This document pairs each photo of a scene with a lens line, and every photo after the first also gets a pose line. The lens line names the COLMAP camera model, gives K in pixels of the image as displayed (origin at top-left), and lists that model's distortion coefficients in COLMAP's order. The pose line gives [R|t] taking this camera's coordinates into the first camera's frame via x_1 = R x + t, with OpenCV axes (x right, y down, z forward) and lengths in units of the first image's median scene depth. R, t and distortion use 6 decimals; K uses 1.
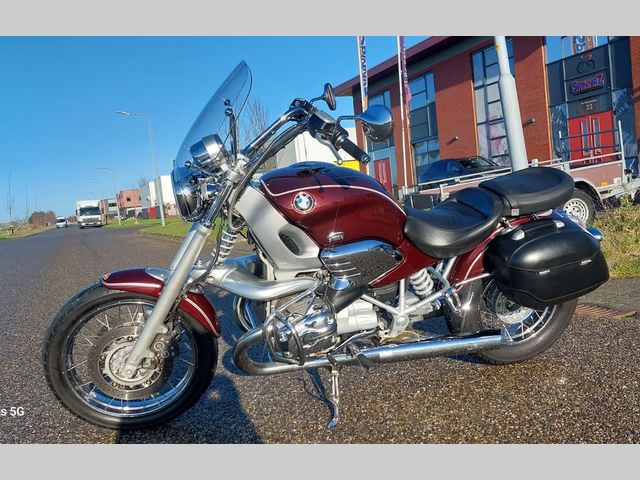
lens RADIAL K [[653.4, 0, 342.4], [0, 653.4, 233.0], [0, 0, 1]] dist [0.065113, 0.000000]
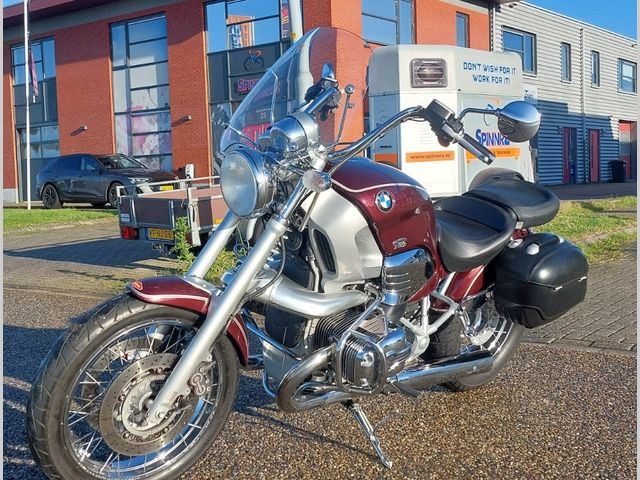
lens RADIAL K [[816.0, 0, 312.0], [0, 816.0, 223.3], [0, 0, 1]] dist [0.152817, 0.000000]
pose [[0.888177, 0.048436, 0.456941, -0.557854], [-0.032573, 0.998564, -0.042535, 0.026670], [-0.458345, 0.022895, 0.888479, 0.085018]]
